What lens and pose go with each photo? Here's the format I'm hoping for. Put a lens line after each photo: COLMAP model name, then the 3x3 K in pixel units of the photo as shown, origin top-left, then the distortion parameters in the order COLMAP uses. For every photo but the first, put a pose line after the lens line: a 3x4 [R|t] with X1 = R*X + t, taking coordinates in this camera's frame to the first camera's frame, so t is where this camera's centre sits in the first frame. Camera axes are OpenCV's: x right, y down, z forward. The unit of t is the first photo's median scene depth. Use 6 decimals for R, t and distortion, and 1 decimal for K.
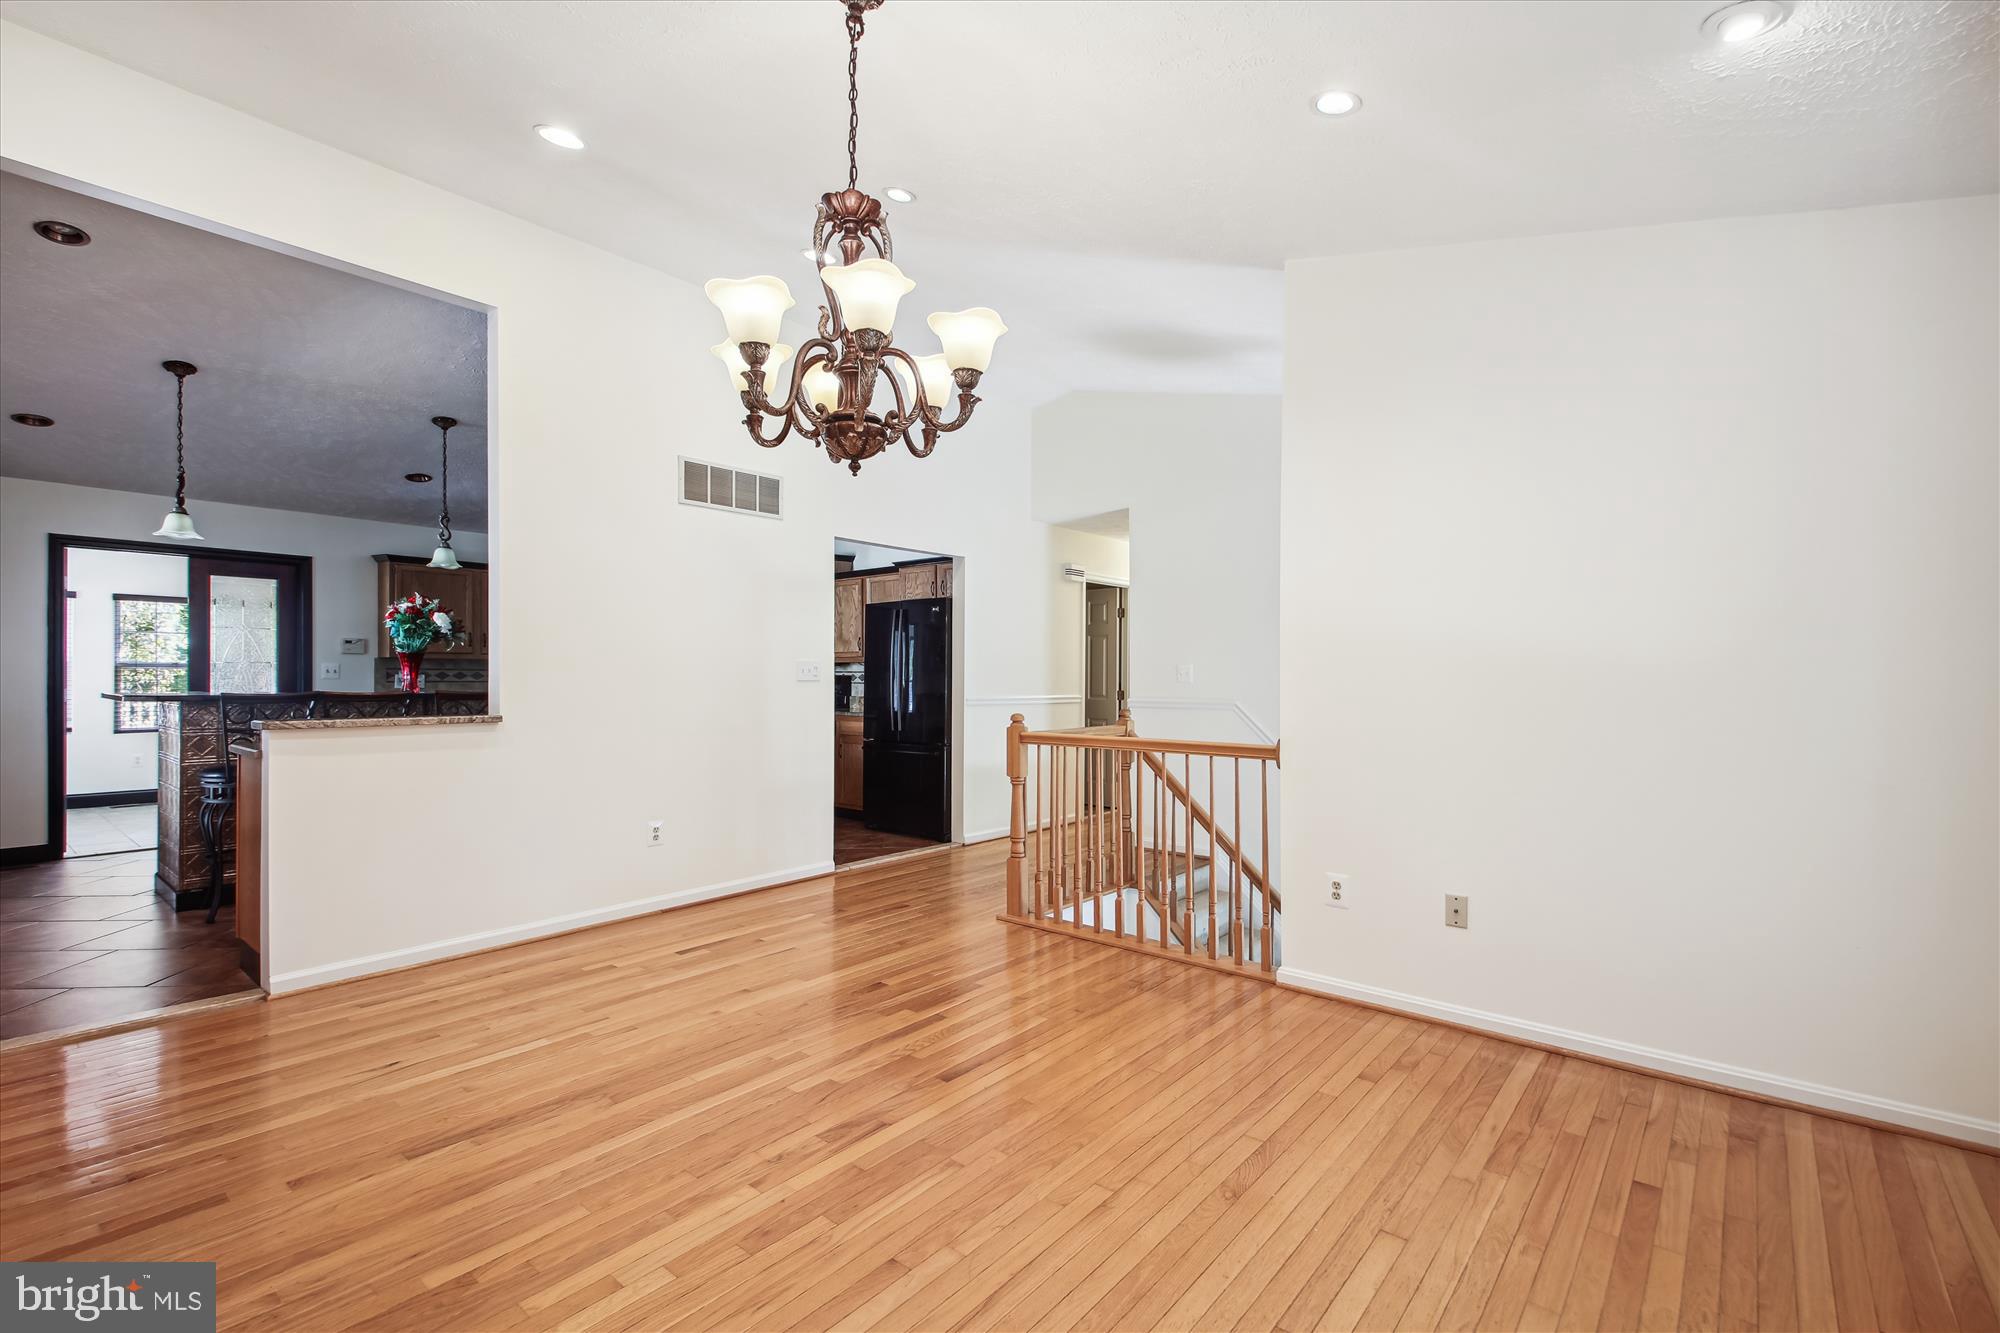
lens RADIAL K [[890.5, 0, 1038.6], [0, 890.5, 675.1], [0, 0, 1]] dist [0.001328, -0.008603]
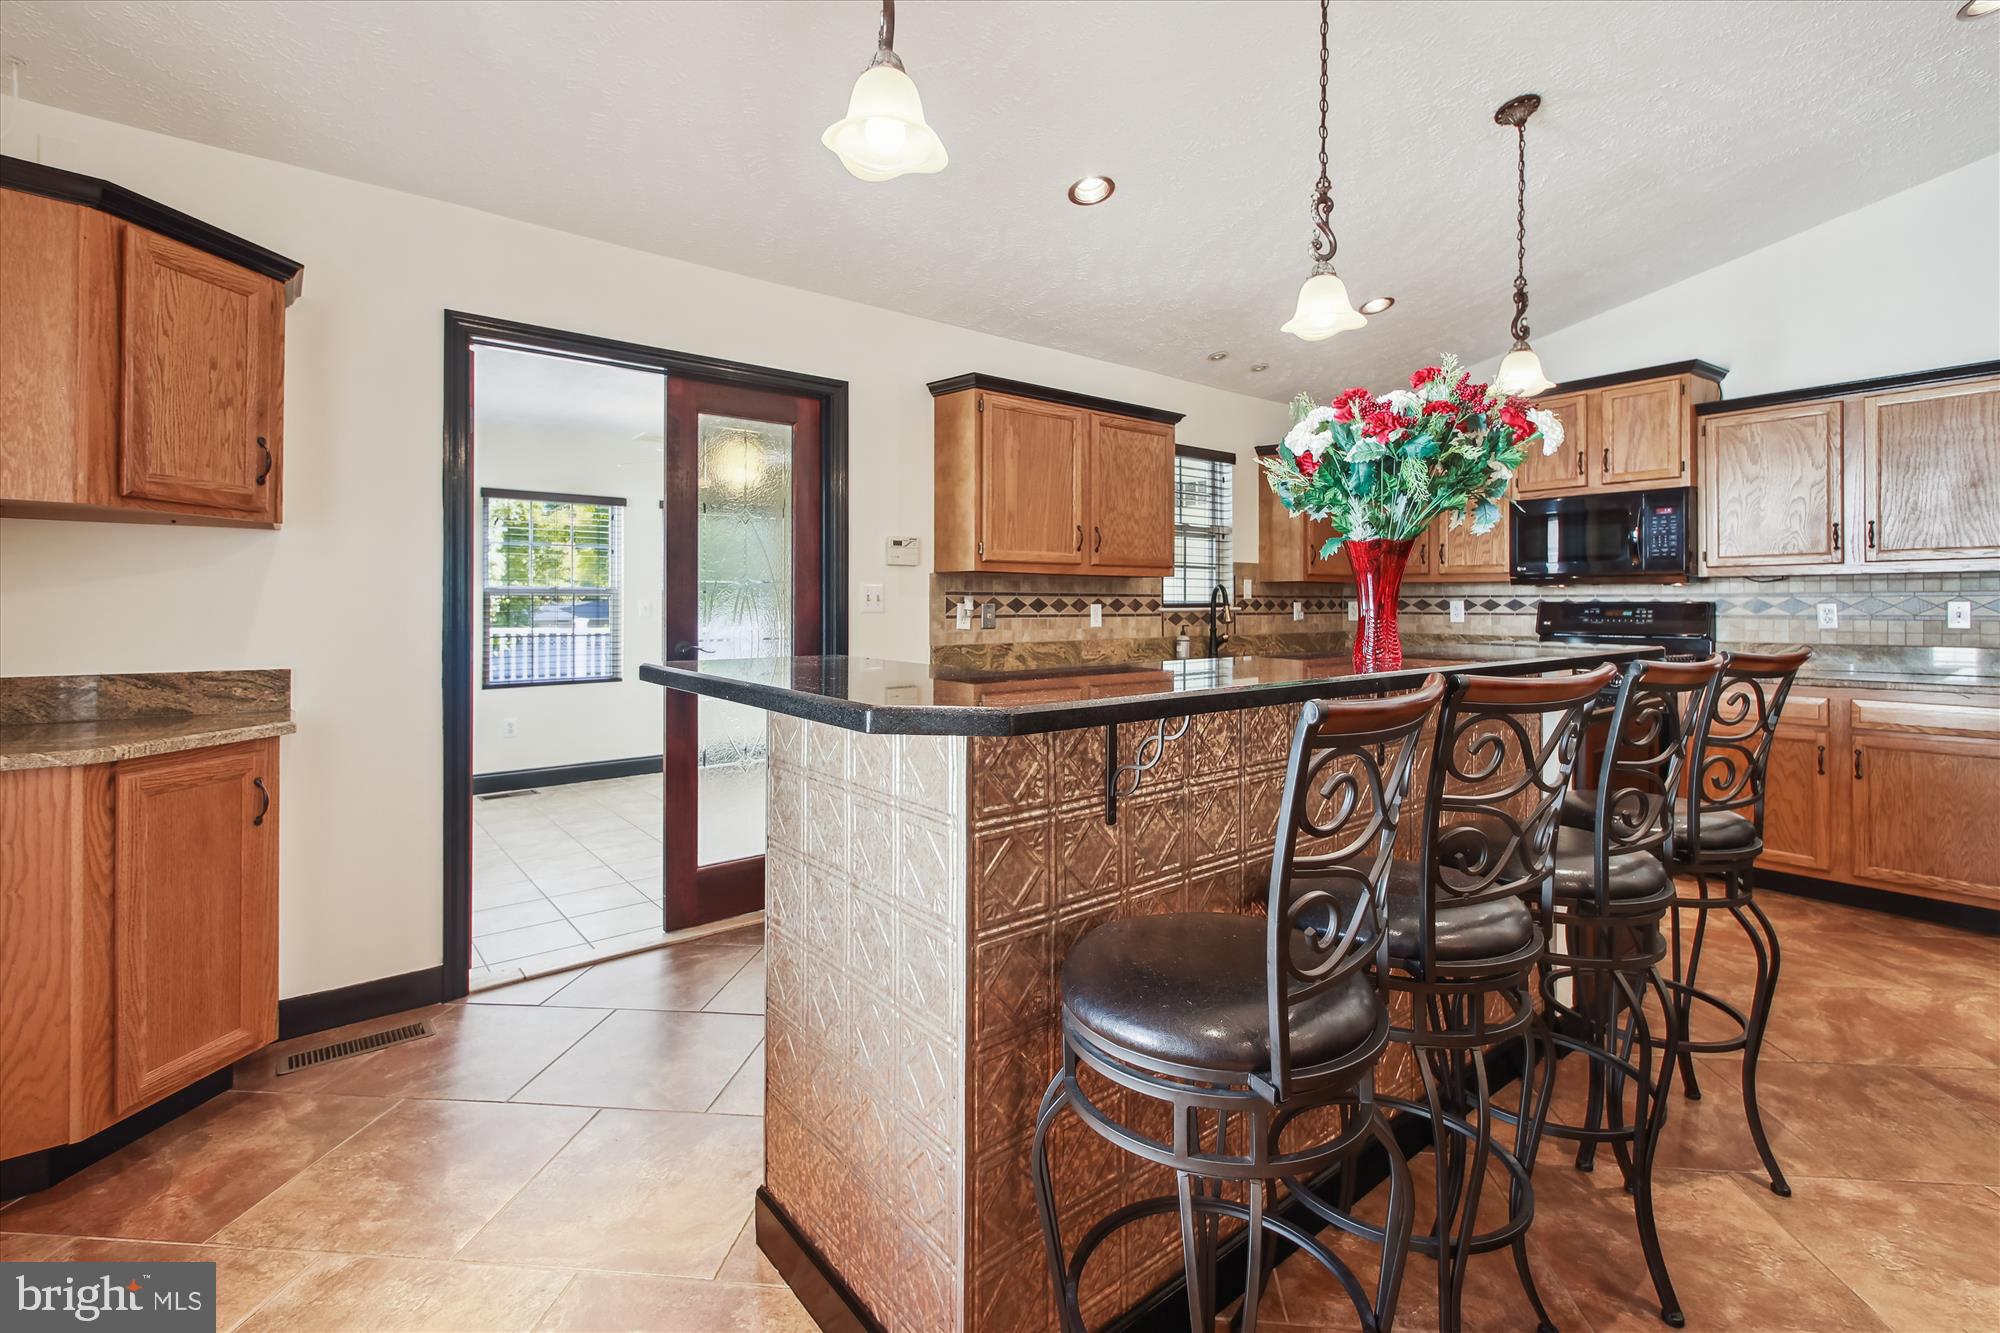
lens RADIAL K [[895.6, 0, 1001.4], [0, 895.6, 599.8], [0, 0, 1]] dist [-0.000907, -0.000681]
pose [[0.975232, -0.003116, -0.221163, -0.645349], [0.002631, 0.999993, -0.002486, -0.001805], [0.221169, 0.001842, 0.975234, 0.528956]]
